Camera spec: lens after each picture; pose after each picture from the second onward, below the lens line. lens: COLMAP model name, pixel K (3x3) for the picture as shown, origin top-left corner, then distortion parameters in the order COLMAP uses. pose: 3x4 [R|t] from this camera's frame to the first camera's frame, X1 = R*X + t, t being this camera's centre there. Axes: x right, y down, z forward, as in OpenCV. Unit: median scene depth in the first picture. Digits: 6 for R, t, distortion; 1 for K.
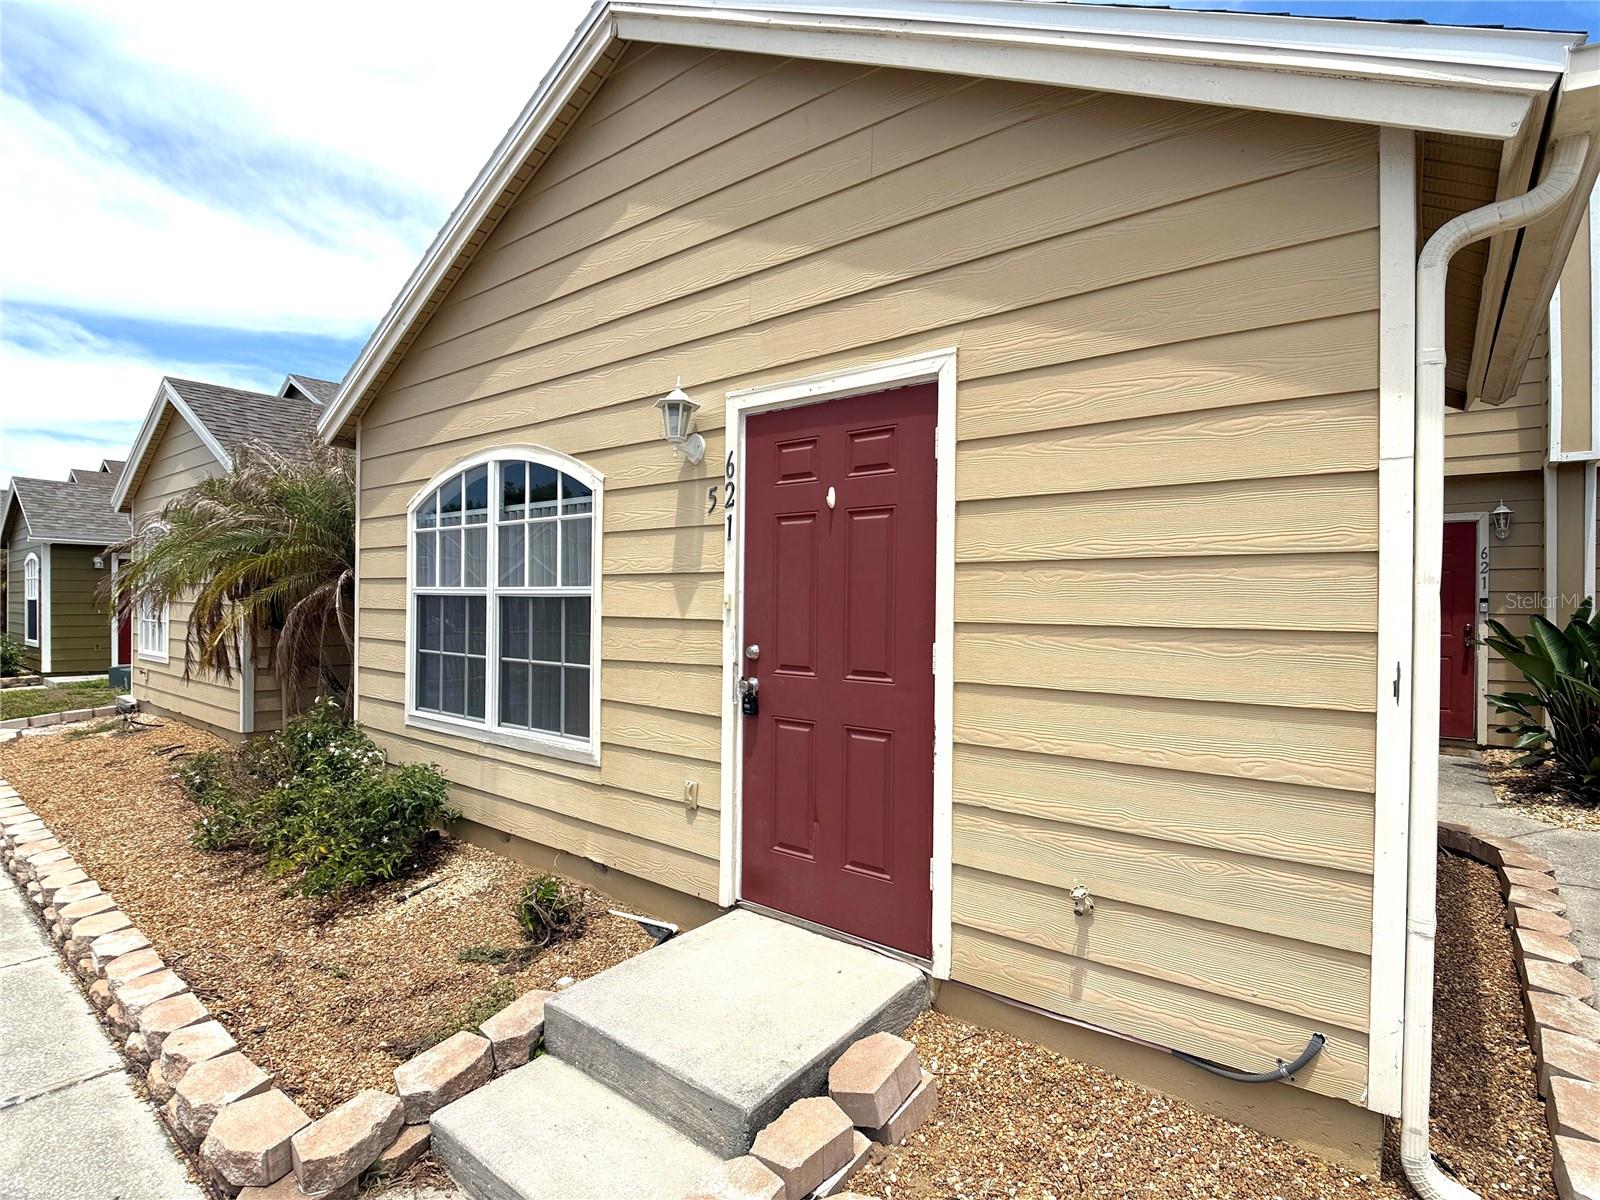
lens RADIAL K [[814.6, 0, 805.8], [0, 814.6, 600.5], [0, 0, 1]] dist [0.004318, -0.023540]
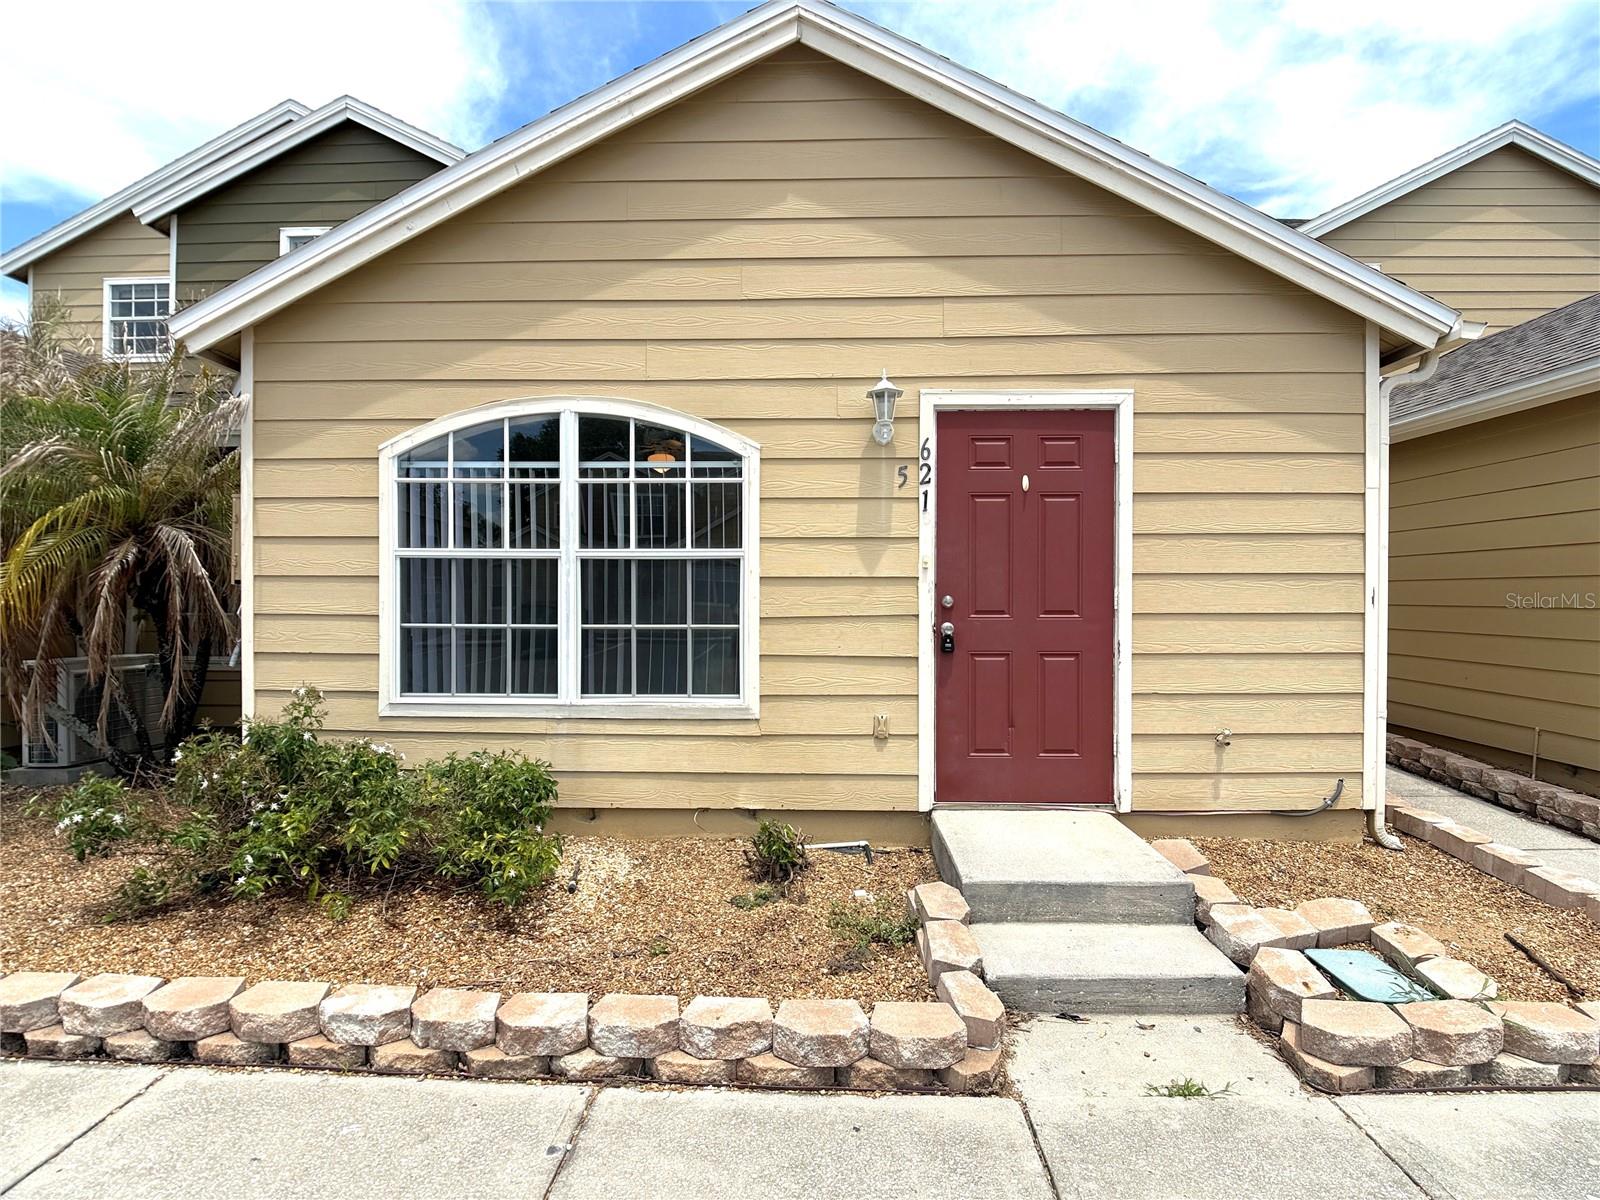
lens RADIAL K [[814.6, 0, 805.8], [0, 814.6, 600.5], [0, 0, 1]] dist [0.004318, -0.023540]
pose [[0.794591, -0.015397, 0.606949, -0.970180], [0.008021, 0.999857, 0.014863, 0.039746], [-0.607092, -0.006942, 0.794601, 0.139735]]
